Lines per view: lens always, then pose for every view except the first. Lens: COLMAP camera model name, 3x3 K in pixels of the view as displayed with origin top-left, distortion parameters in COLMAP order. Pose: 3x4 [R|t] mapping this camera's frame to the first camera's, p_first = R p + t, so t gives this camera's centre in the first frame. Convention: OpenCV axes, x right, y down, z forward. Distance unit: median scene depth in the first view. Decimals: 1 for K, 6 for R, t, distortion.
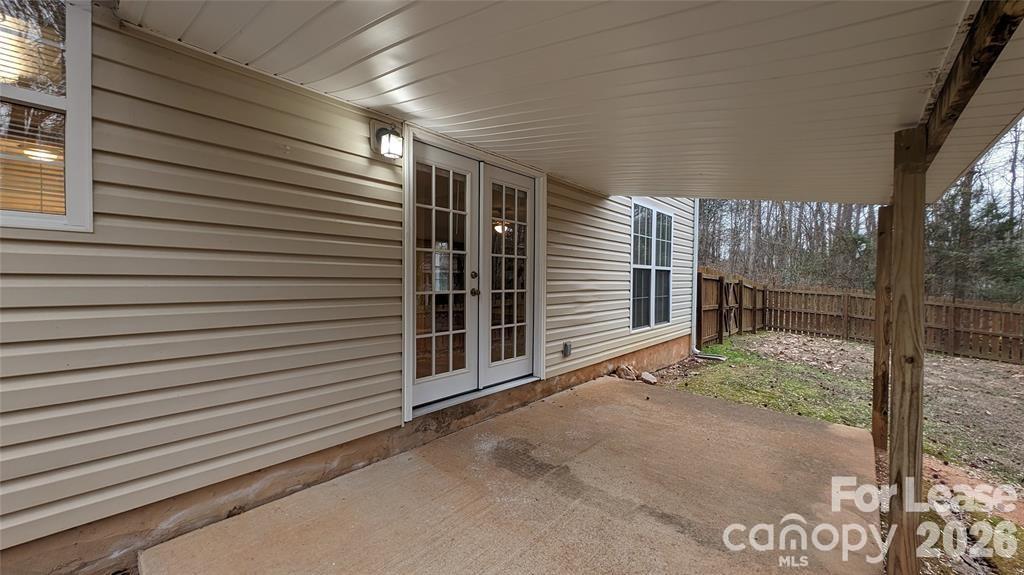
lens RADIAL K [[380.0, 0, 513.9], [0, 380.0, 287.2], [0, 0, 1]] dist [0.001049, -0.000370]
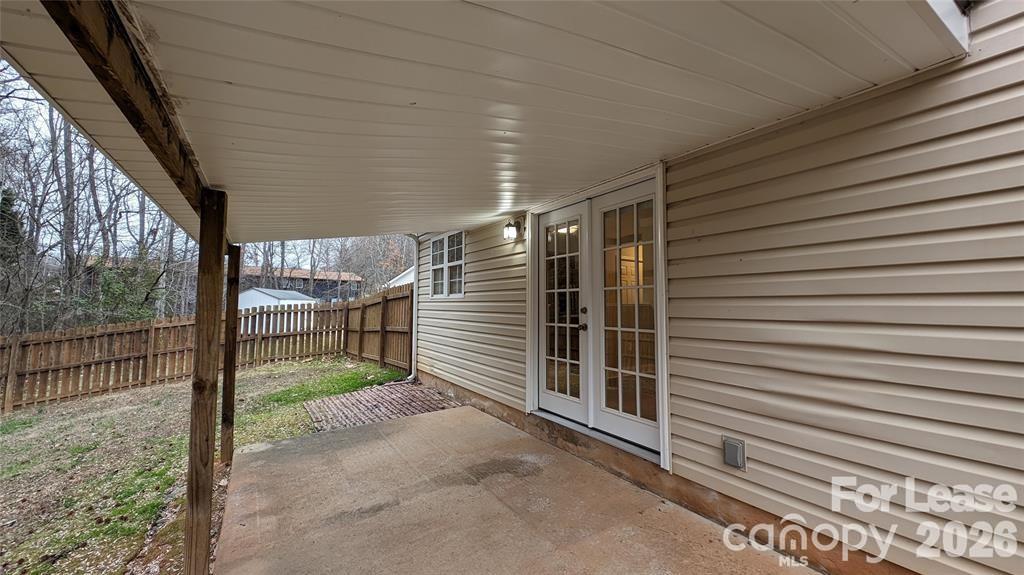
lens RADIAL K [[380.0, 0, 513.9], [0, 380.0, 287.2], [0, 0, 1]] dist [0.001049, -0.000370]
pose [[-0.251785, -0.056666, -0.966123, 1.004714], [-0.030221, 0.998258, -0.050675, -0.039448], [0.967311, 0.016438, -0.253059, 1.143208]]
